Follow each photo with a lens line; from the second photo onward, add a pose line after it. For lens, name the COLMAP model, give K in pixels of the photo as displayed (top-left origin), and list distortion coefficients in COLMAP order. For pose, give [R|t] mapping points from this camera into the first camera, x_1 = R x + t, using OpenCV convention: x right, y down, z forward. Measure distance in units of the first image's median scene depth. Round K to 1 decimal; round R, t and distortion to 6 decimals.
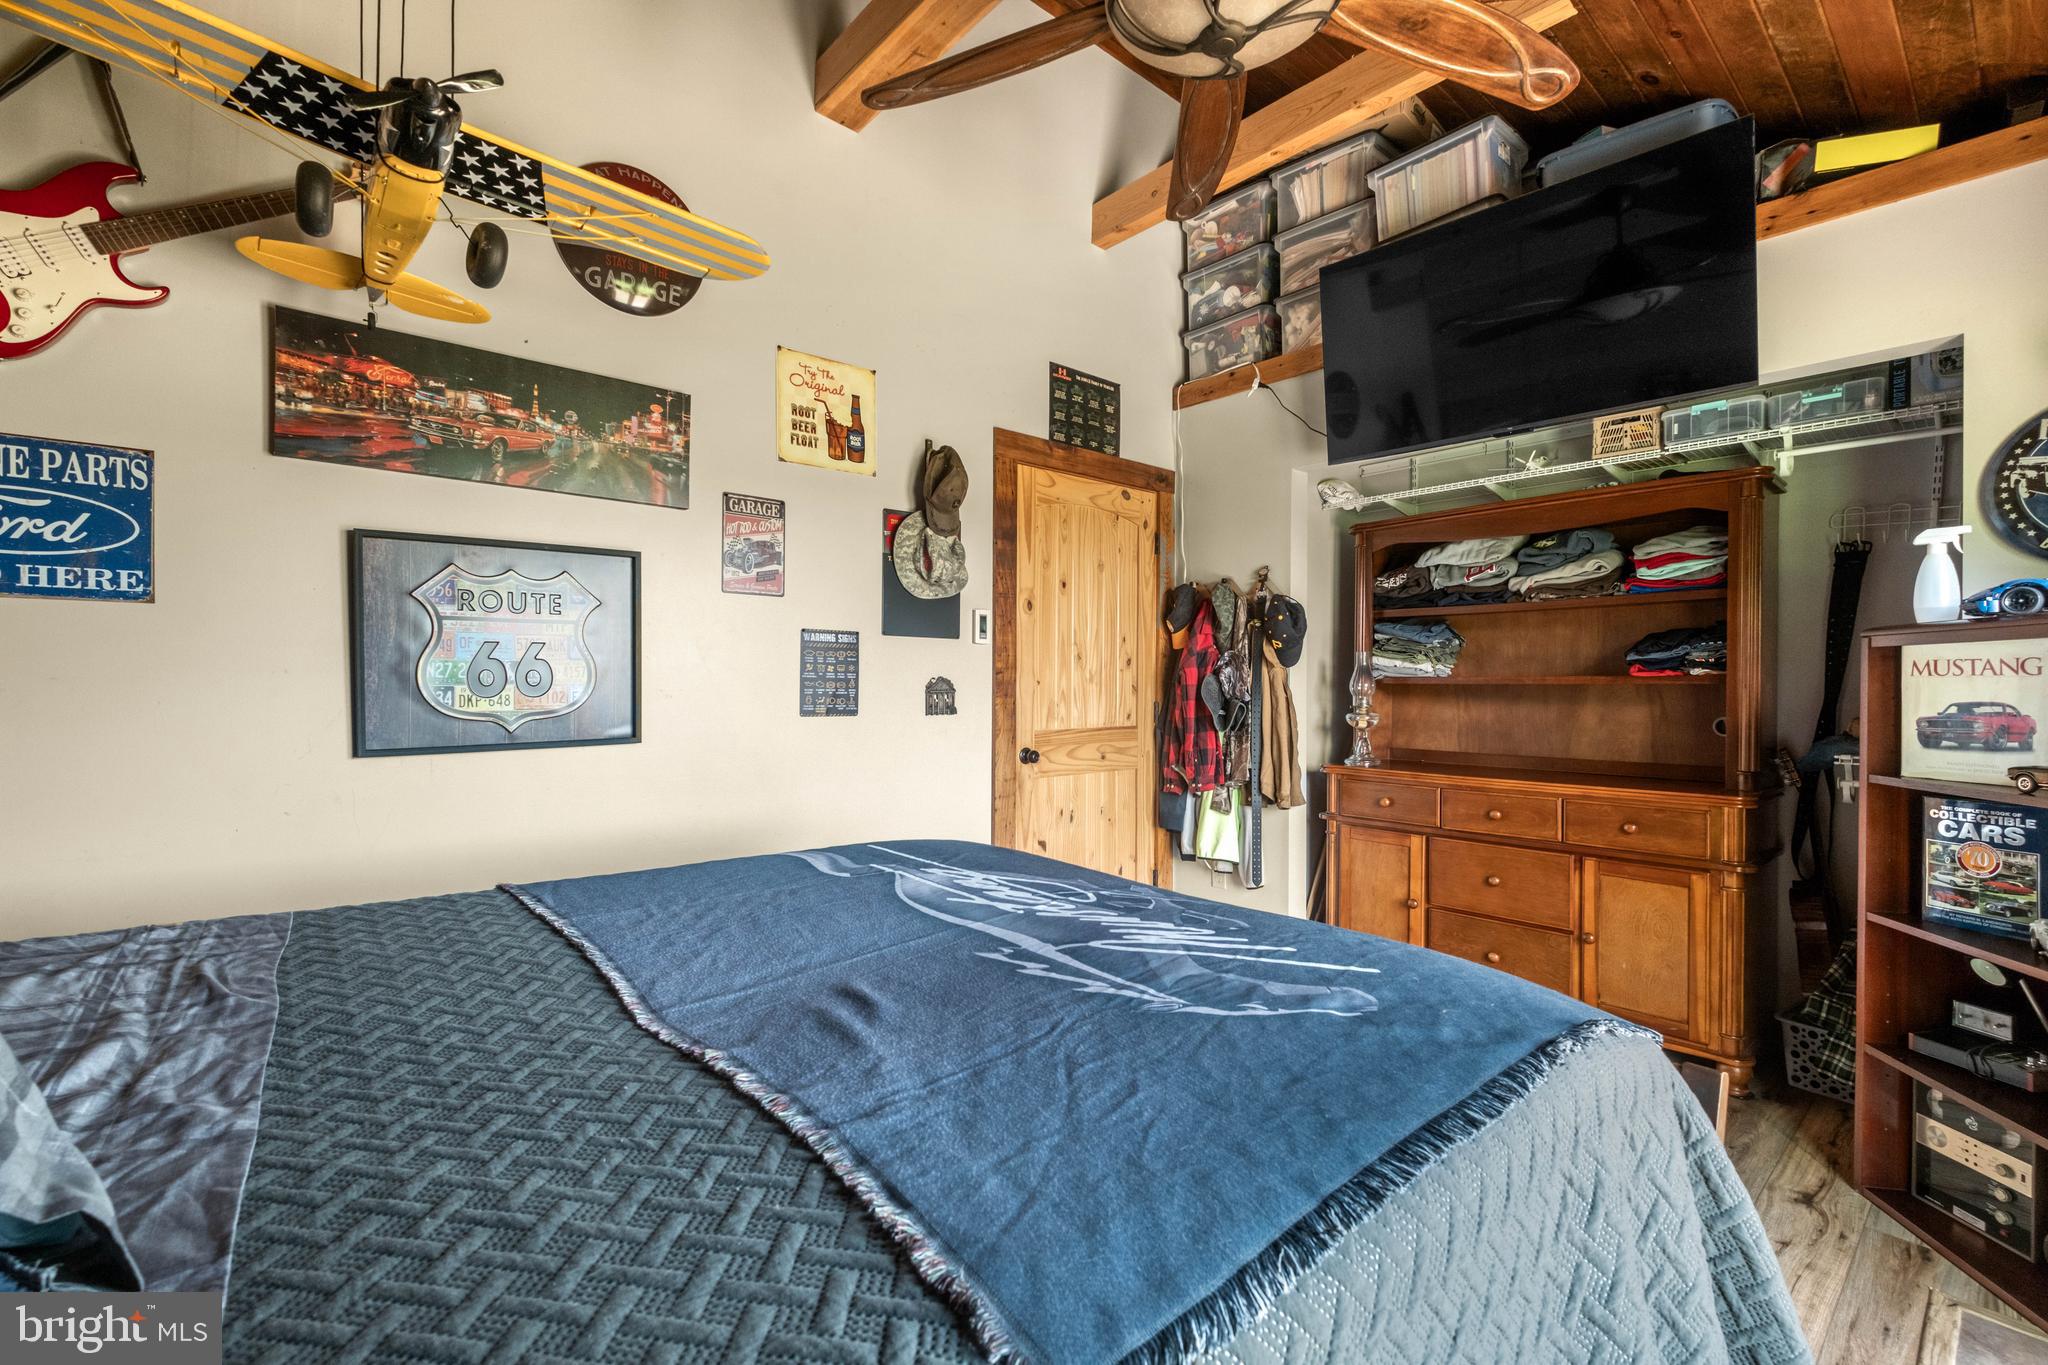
lens RADIAL K [[890.8, 0, 1023.9], [0, 890.8, 684.1], [0, 0, 1]] dist [-0.001021, -0.001772]
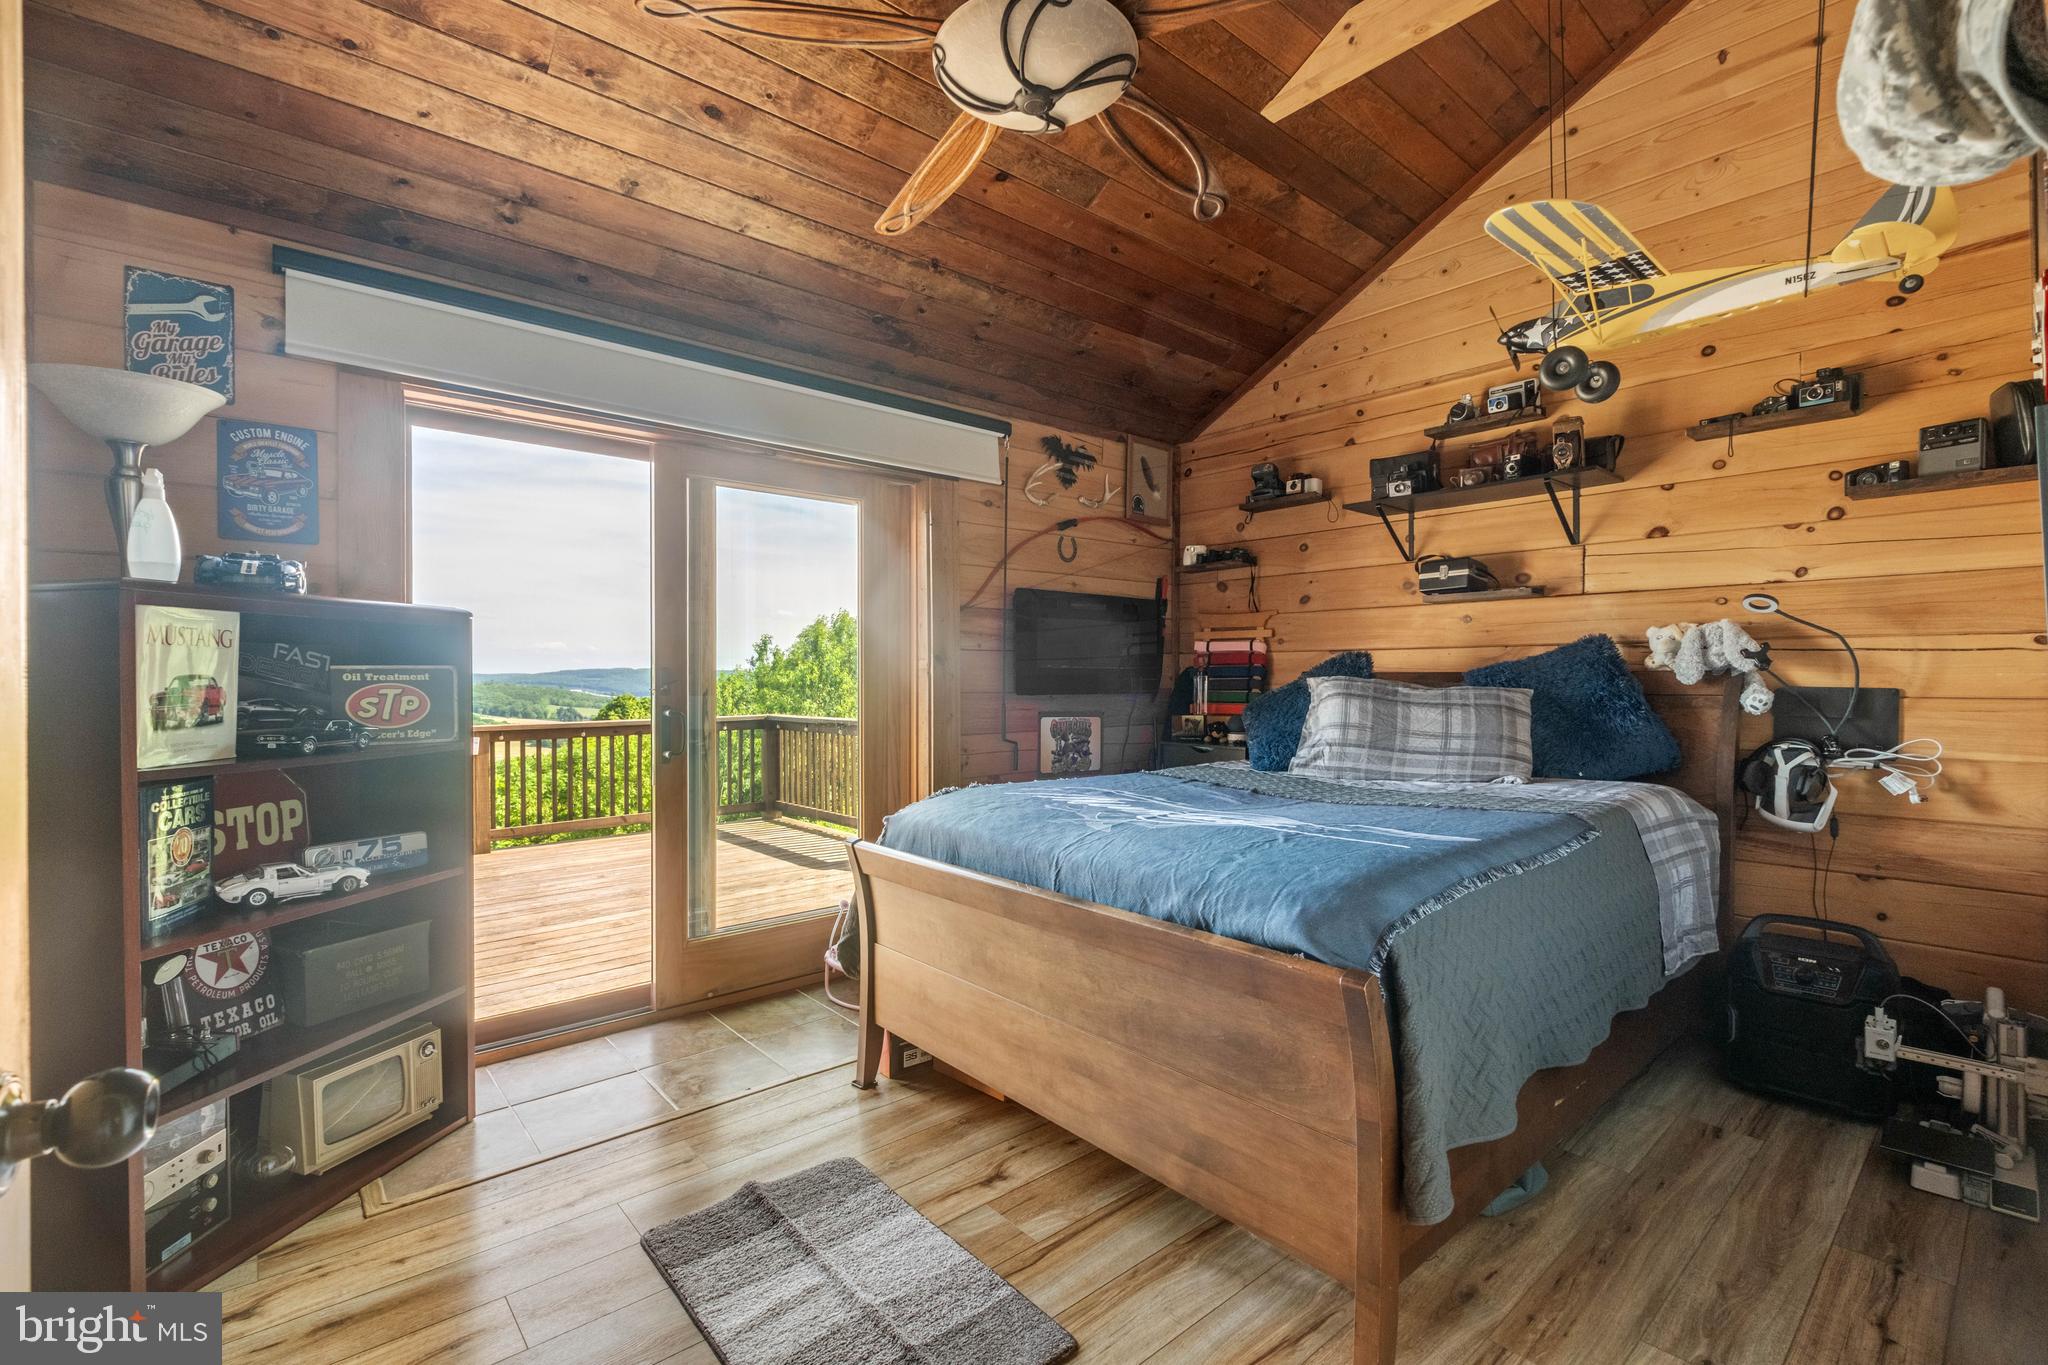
lens RADIAL K [[890.8, 0, 1034.6], [0, 890.8, 685.5], [0, 0, 1]] dist [-0.001021, -0.001772]
pose [[-0.999993, -0.003637, -0.000875, 0.114097], [-0.003644, 0.999965, 0.007557, 0.012447], [0.000847, 0.007560, -0.999971, 1.112372]]
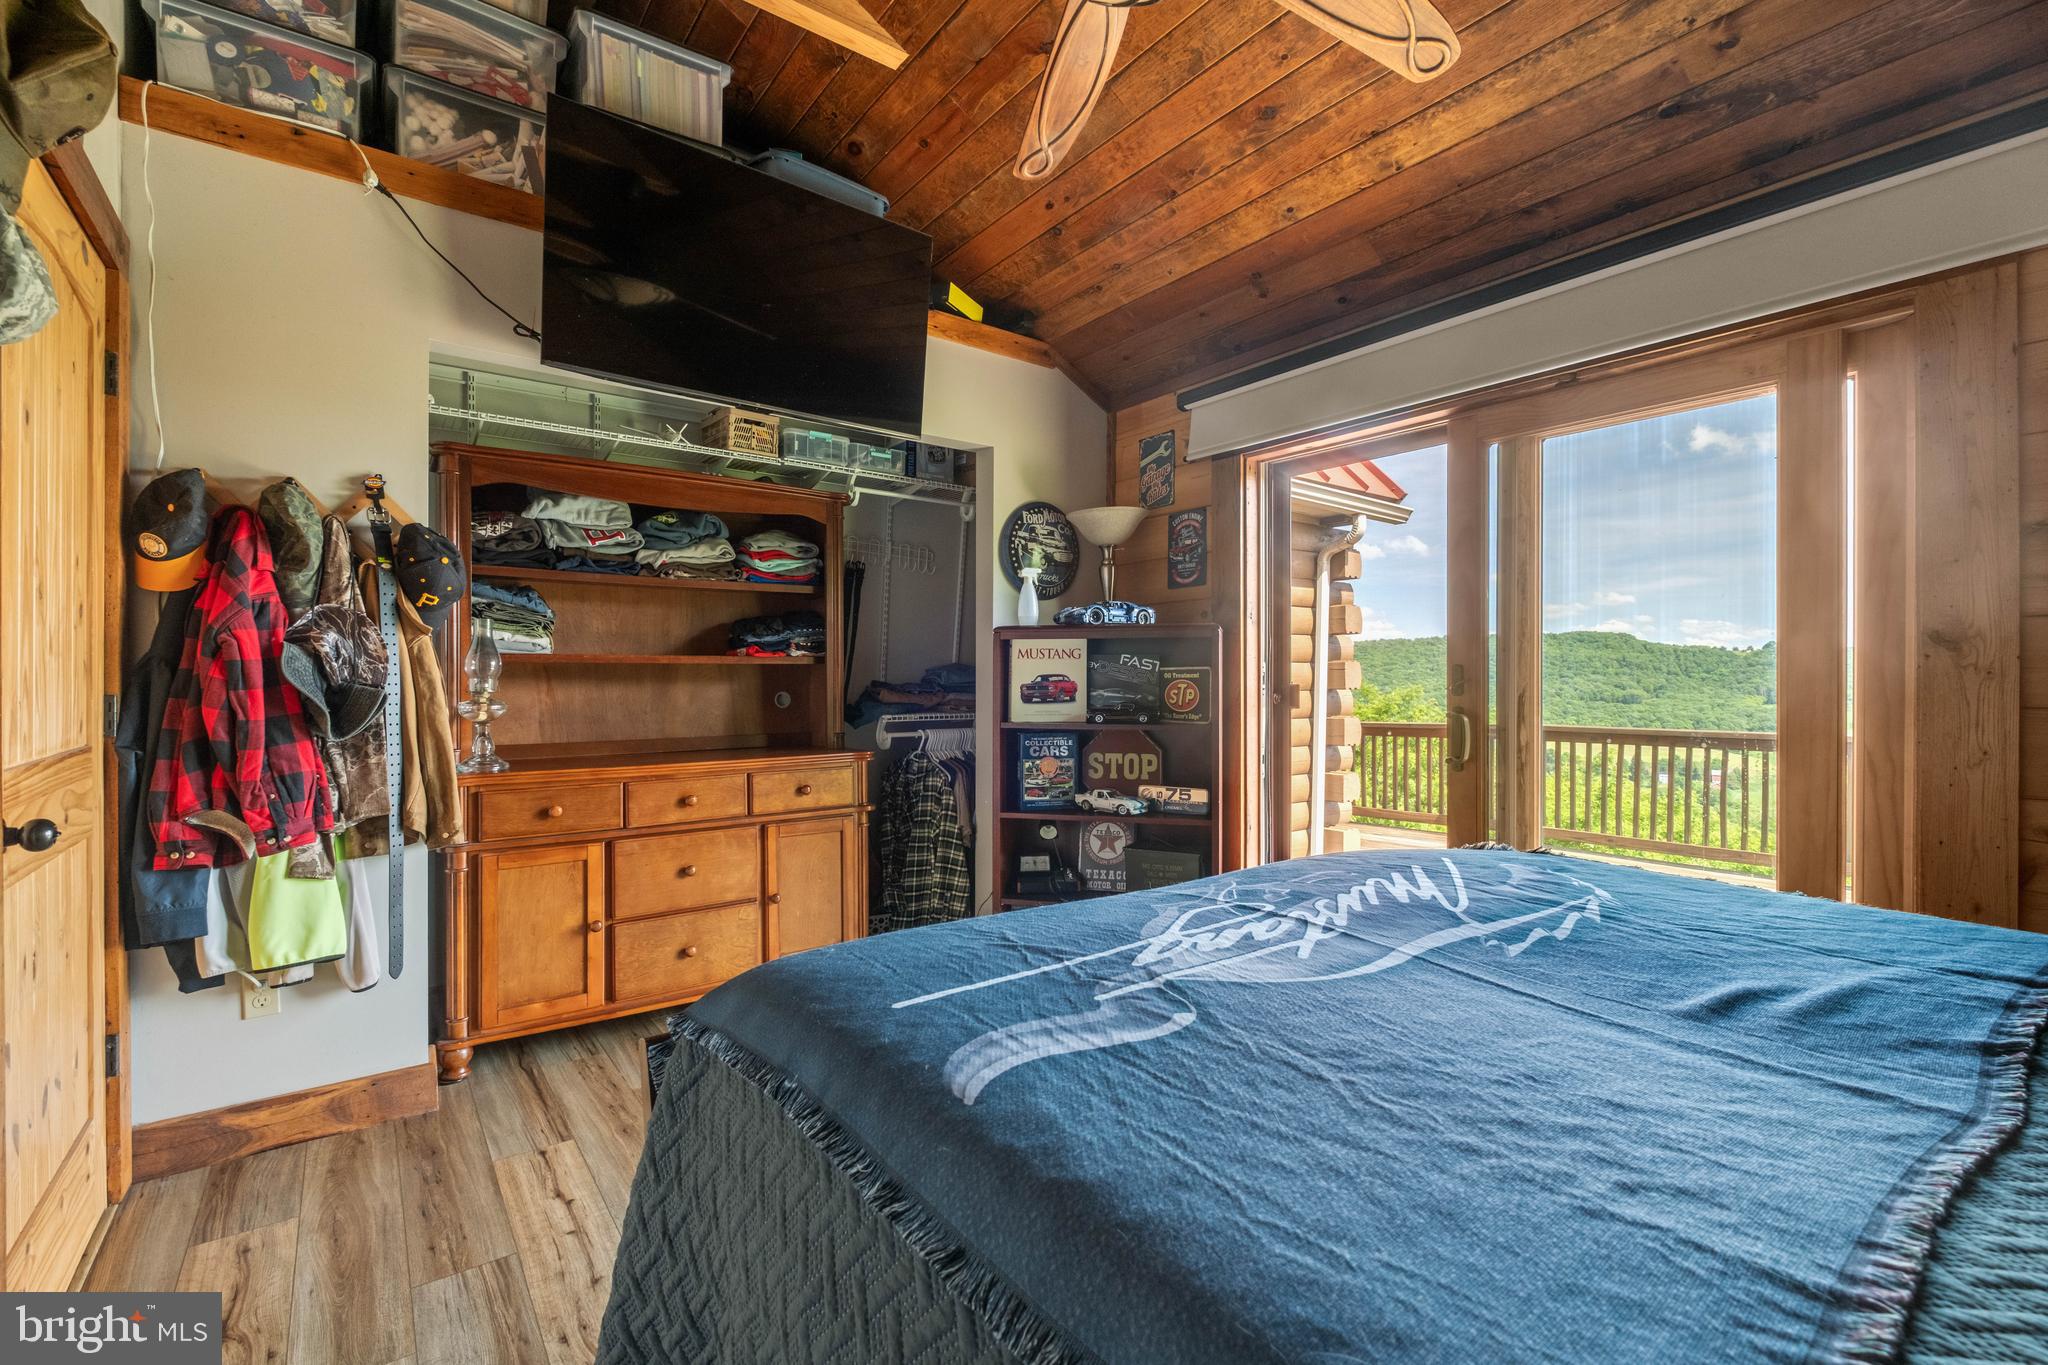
lens RADIAL K [[890.8, 0, 1035.1], [0, 890.8, 680.2], [0, 0, 1]] dist [-0.001021, -0.001772]
pose [[0.062153, -0.010943, 0.998007, -0.361874], [0.000086, 0.999940, 0.010959, 0.007492], [-0.998067, -0.000595, 0.062150, 0.534276]]
